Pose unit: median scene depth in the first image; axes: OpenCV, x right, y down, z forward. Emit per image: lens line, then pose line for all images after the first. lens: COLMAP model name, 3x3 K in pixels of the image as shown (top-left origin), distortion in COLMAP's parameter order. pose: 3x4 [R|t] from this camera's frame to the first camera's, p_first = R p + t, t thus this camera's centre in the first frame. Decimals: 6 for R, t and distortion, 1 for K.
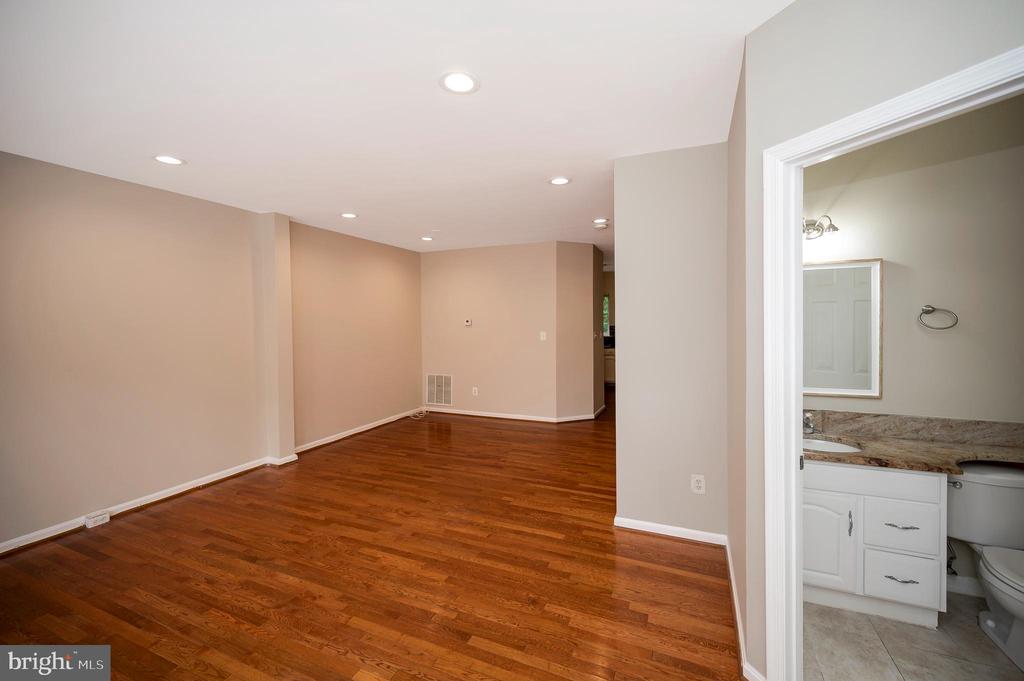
lens RADIAL K [[402.3, 0, 510.4], [0, 402.3, 330.4], [0, 0, 1]] dist [-0.000372, 0.000765]
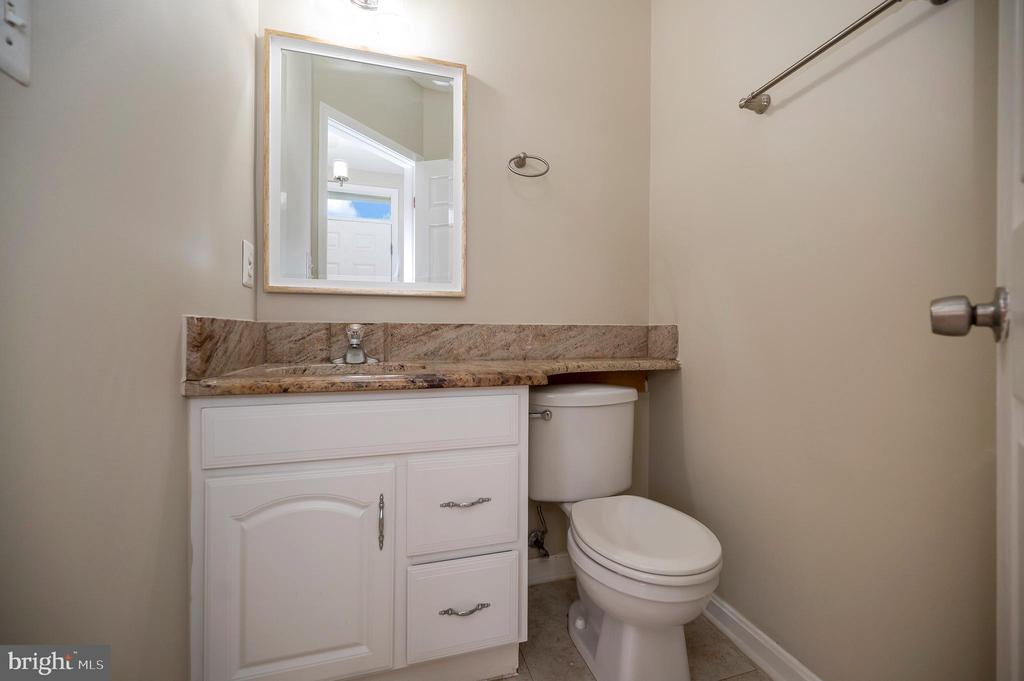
lens RADIAL K [[402.3, 0, 518.3], [0, 402.3, 342.8], [0, 0, 1]] dist [-0.000372, 0.000765]
pose [[0.764312, 0.021169, 0.644499, 0.633398], [-0.004709, 0.999618, -0.027249, 0.272869], [-0.644829, 0.017792, 0.764119, 0.516759]]
